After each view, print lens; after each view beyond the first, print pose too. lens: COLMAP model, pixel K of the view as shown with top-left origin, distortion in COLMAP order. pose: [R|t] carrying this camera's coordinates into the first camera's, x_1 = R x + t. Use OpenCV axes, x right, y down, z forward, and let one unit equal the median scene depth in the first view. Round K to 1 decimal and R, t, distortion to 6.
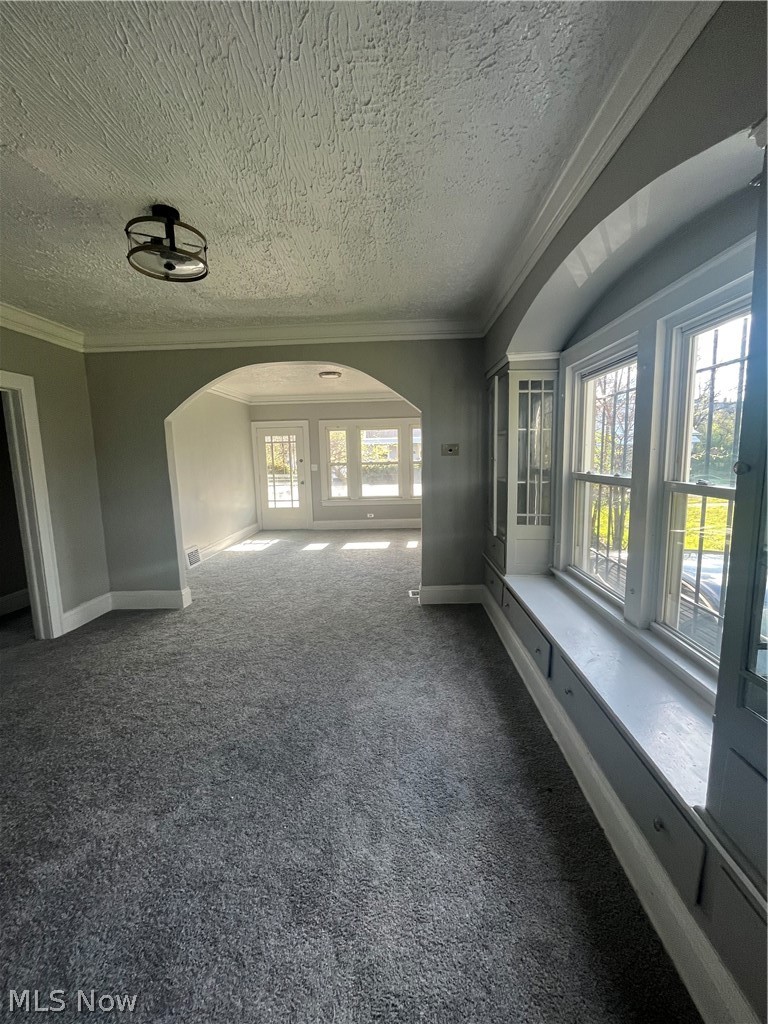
lens RADIAL K [[410.3, 0, 388.6], [0, 410.3, 510.1], [0, 0, 1]] dist [0.001030, 0.000101]
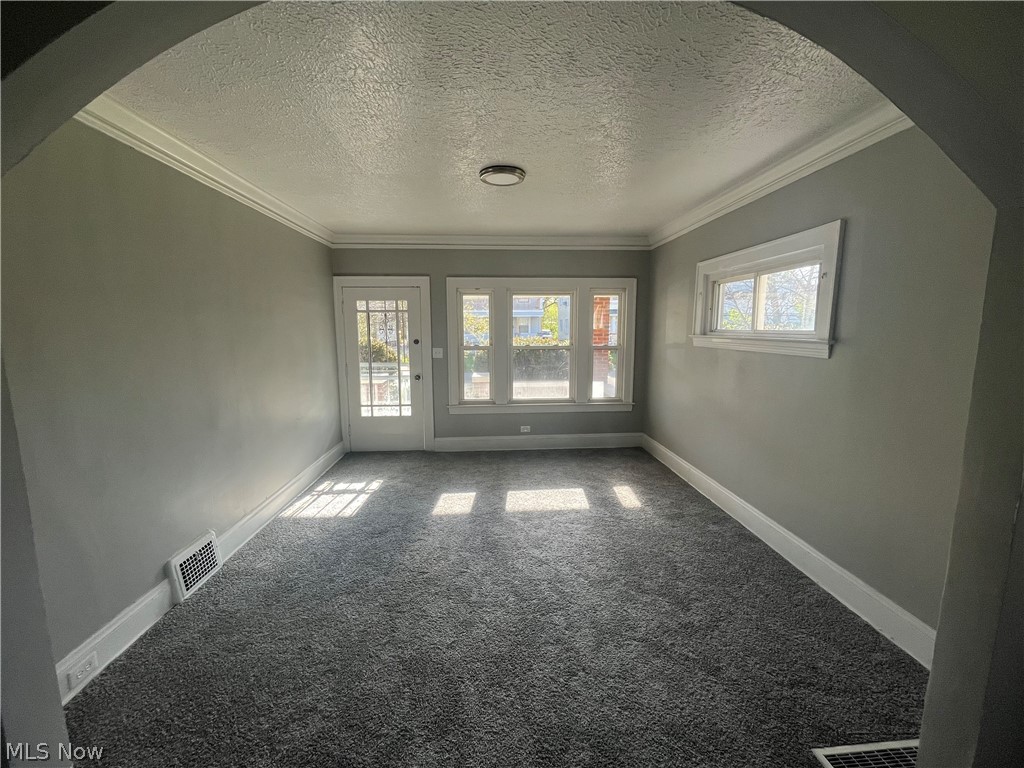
lens RADIAL K [[410.3, 0, 512.0], [0, 410.3, 384.0], [0, 0, 1]] dist [0.001030, 0.000101]
pose [[0.995709, 0.006760, 0.092294, -0.125496], [-0.006728, 0.999977, -0.000660, -0.056738], [-0.092296, 0.000036, 0.995732, 0.368964]]
